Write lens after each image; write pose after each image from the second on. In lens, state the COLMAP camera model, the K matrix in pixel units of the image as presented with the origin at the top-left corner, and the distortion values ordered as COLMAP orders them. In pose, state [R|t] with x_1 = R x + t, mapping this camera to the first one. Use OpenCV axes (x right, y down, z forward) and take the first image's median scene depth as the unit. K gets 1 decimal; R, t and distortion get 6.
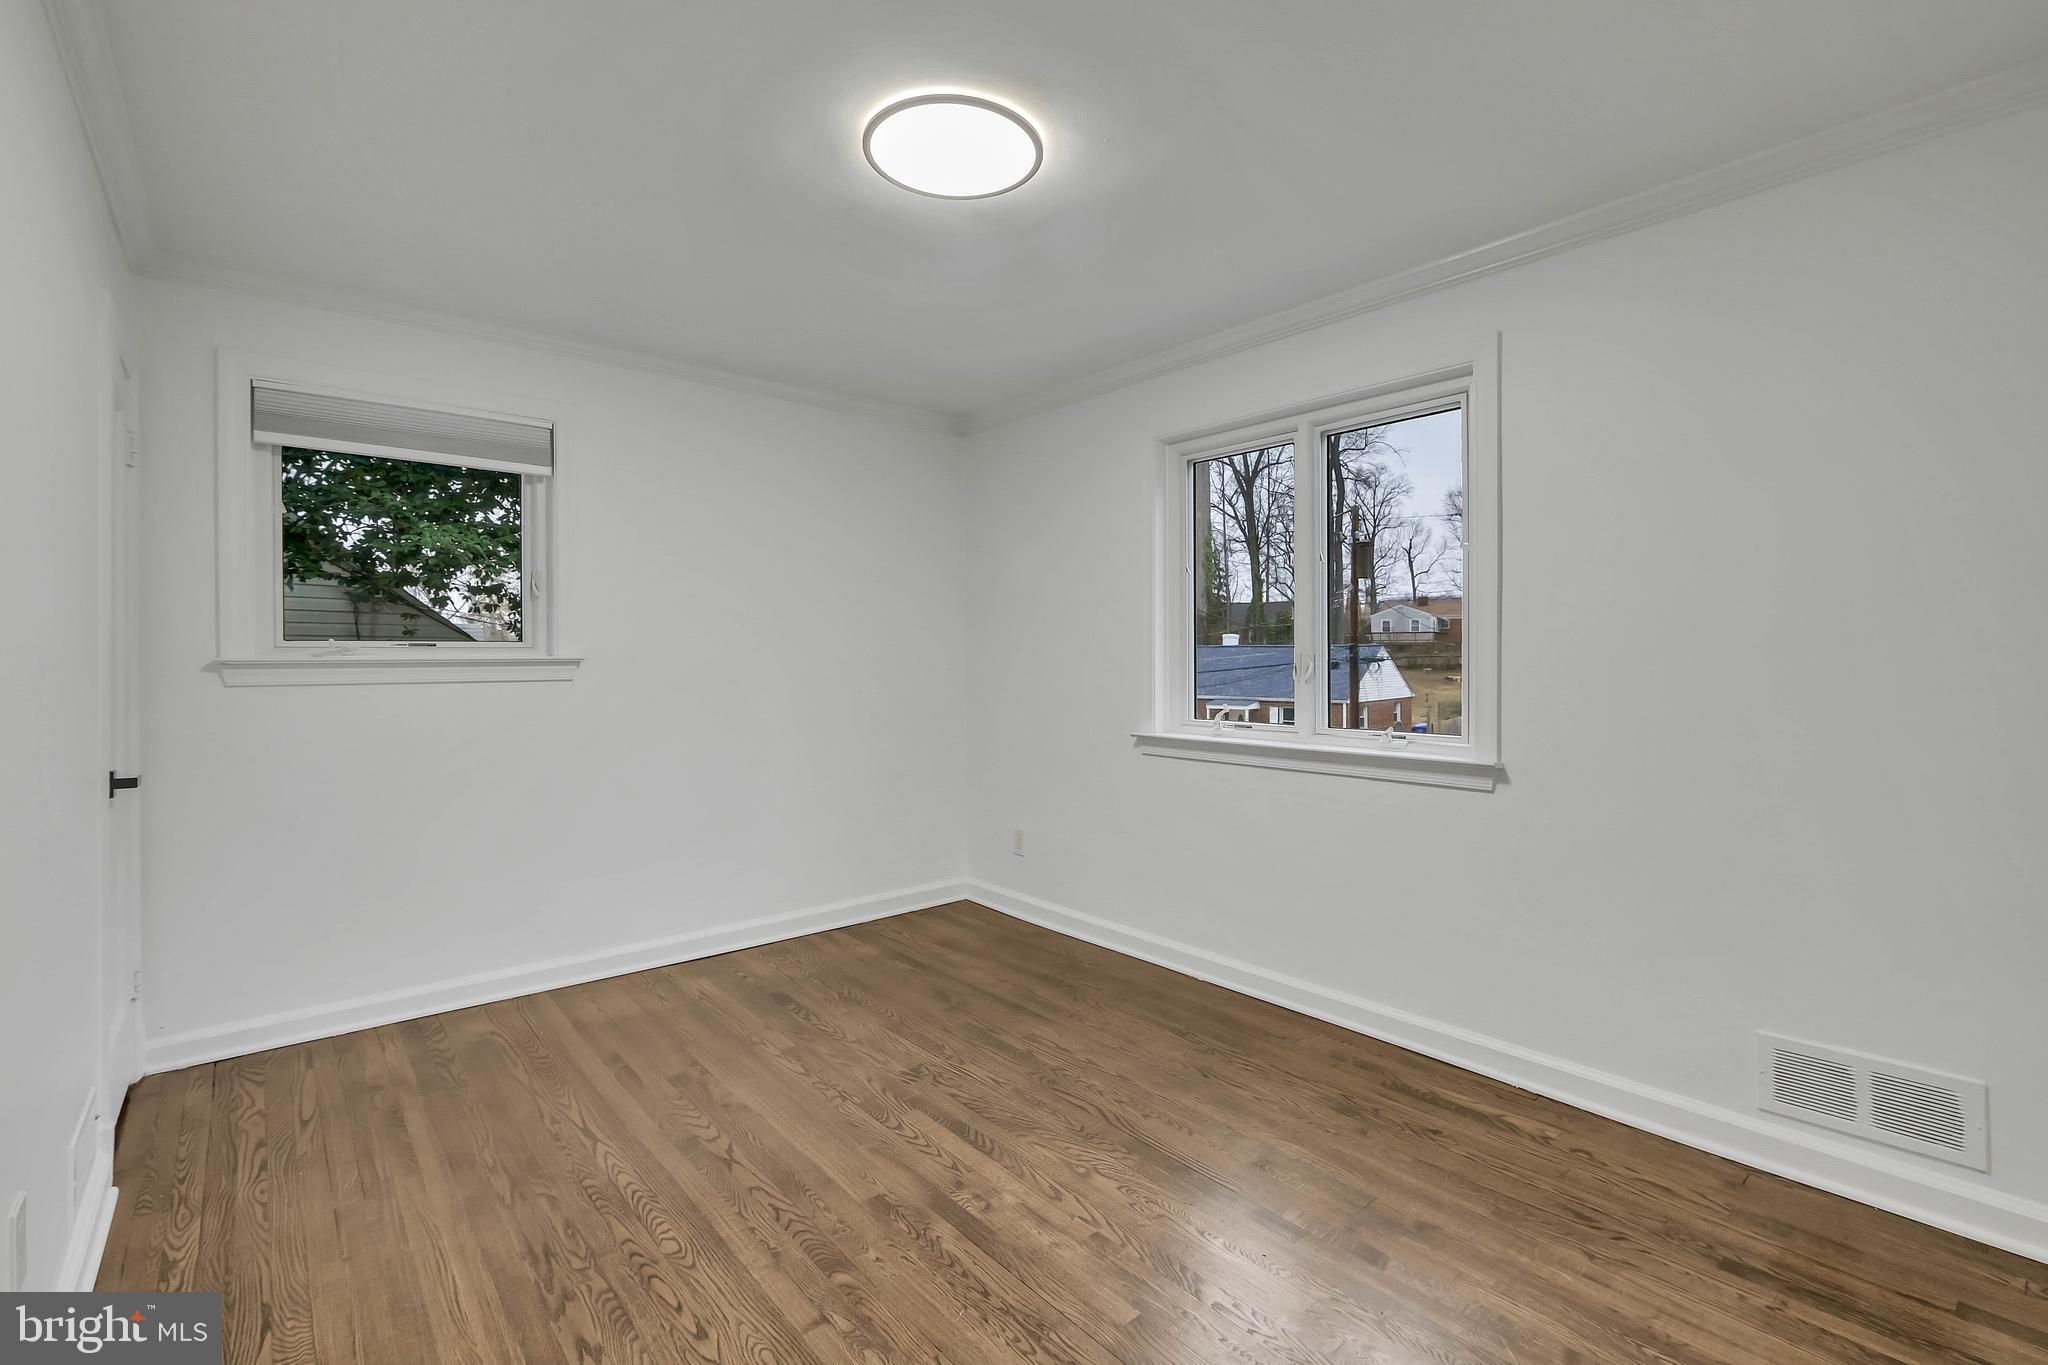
lens RADIAL K [[921.8, 0, 1027.0], [0, 921.8, 673.3], [0, 0, 1]] dist [-0.000229, -0.000693]
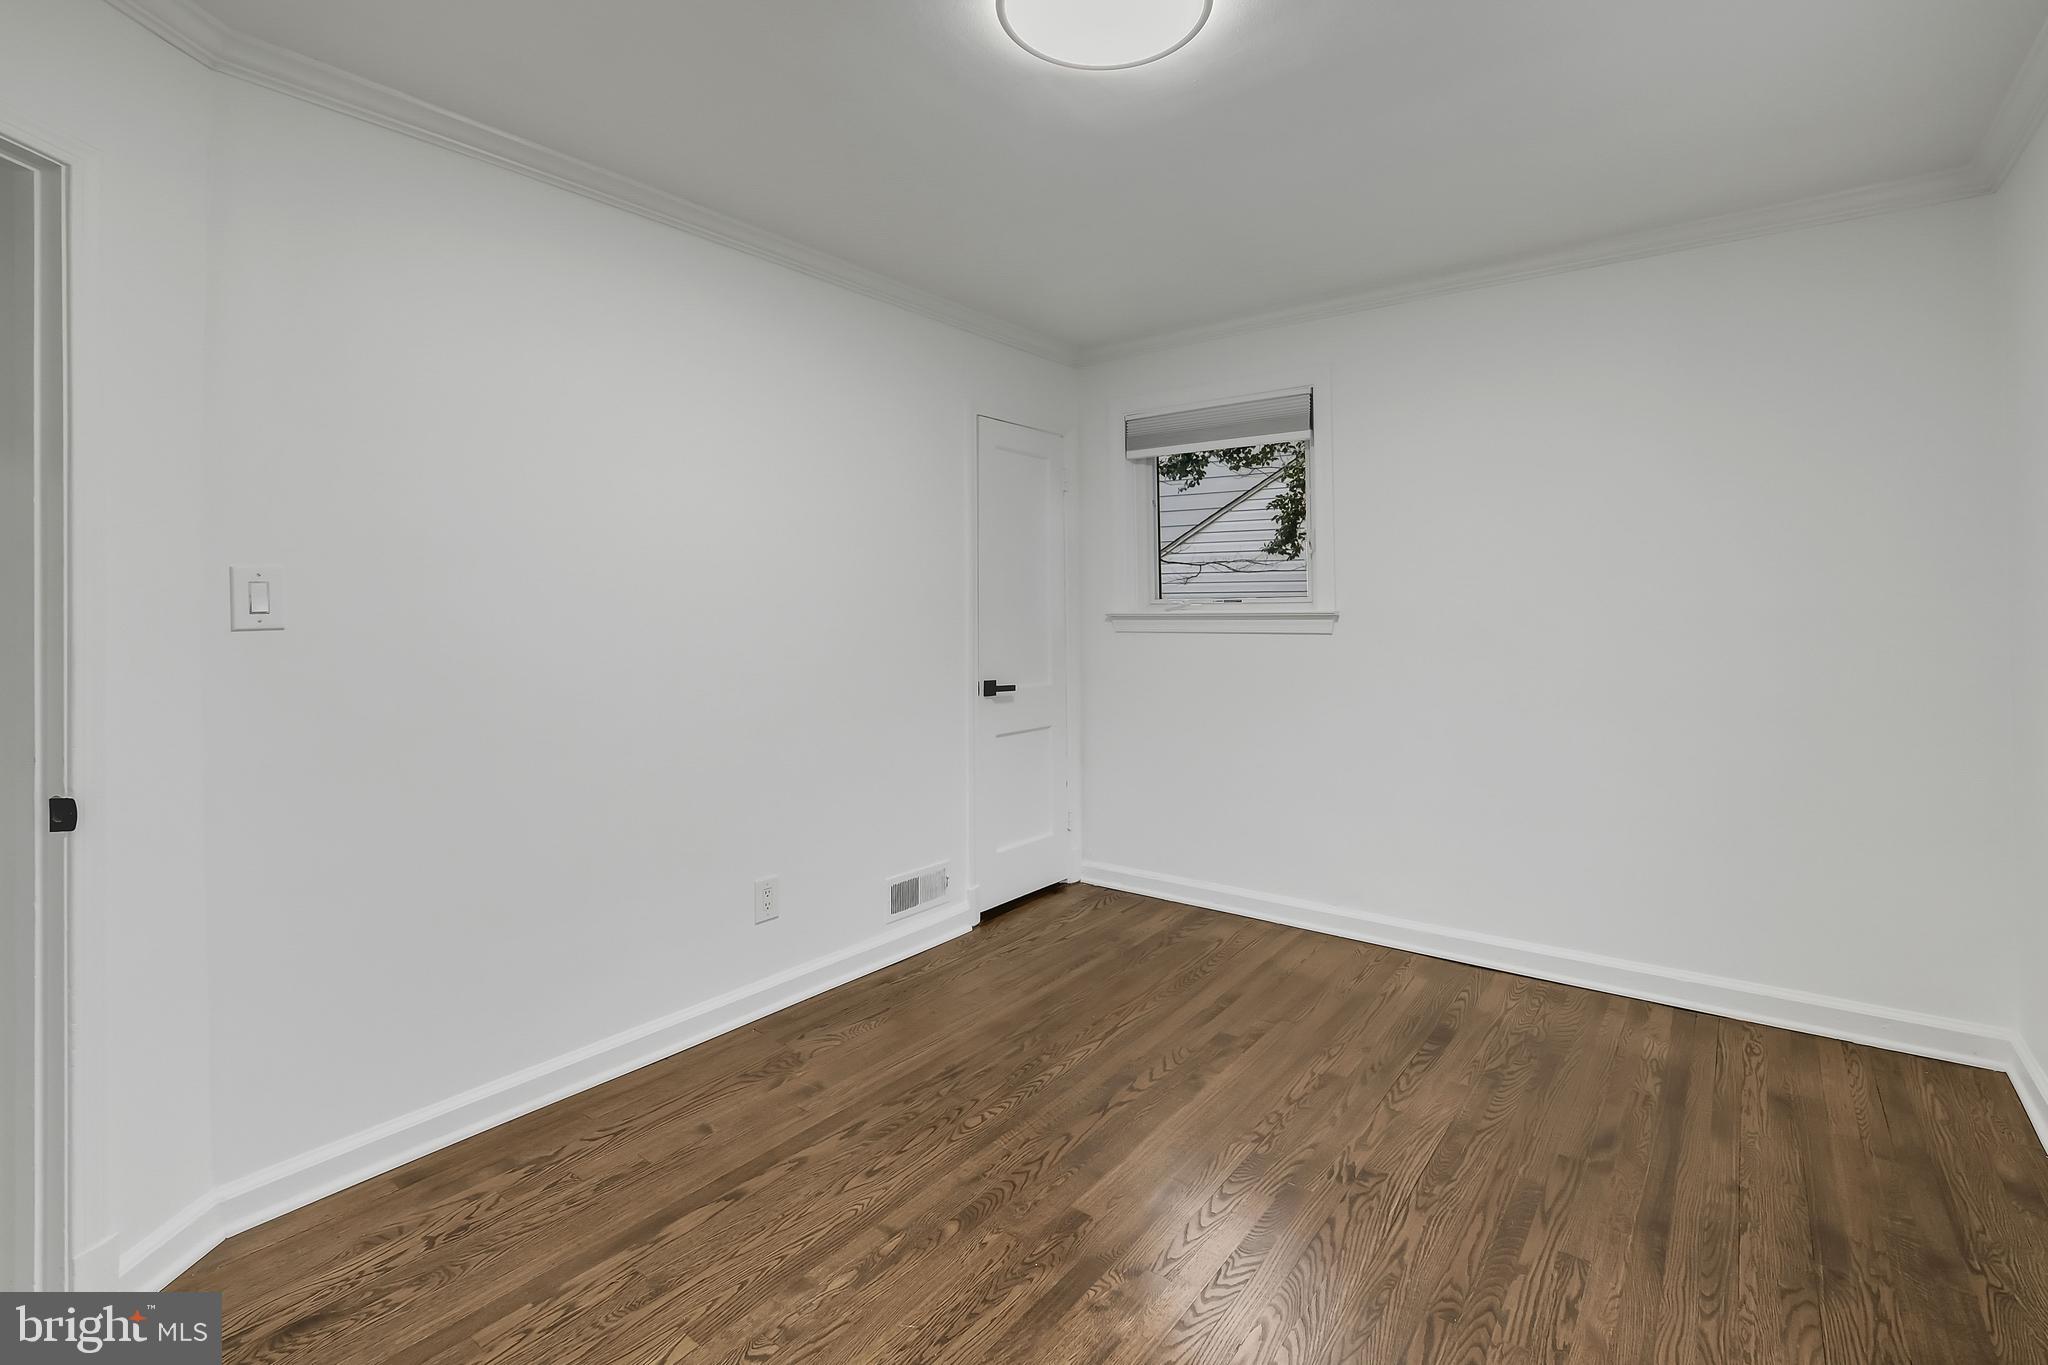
lens RADIAL K [[921.8, 0, 1028.4], [0, 921.8, 614.4], [0, 0, 1]] dist [-0.000229, -0.000693]
pose [[0.221933, 0.006255, -0.975042, 0.524945], [-0.015274, 0.999879, 0.002938, -0.015319], [0.974942, 0.014240, 0.222001, 0.554683]]
